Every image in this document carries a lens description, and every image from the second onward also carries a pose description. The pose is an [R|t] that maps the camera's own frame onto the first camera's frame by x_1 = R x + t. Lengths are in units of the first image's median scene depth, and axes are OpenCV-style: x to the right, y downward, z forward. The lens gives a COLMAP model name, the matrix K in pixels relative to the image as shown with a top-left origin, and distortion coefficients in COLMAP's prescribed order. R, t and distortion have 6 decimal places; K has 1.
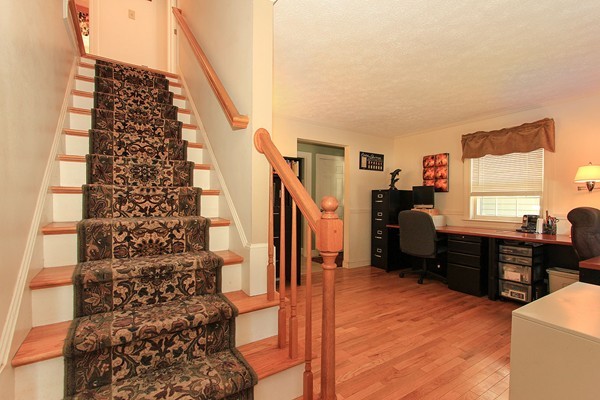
lens RADIAL K [[267.3, 0, 300.0], [0, 267.3, 200.0], [0, 0, 1]] dist [-0.000027, 0.000056]
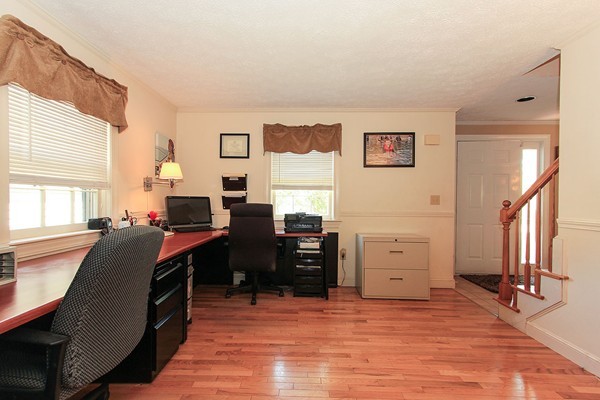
lens RADIAL K [[267.3, 0, 300.0], [0, 267.3, 200.0], [0, 0, 1]] dist [-0.000027, 0.000056]
pose [[-0.820090, -0.013919, 0.572066, 0.107702], [-0.018229, 0.999832, -0.001805, 0.008567], [-0.571944, -0.011908, -0.820206, 1.772182]]
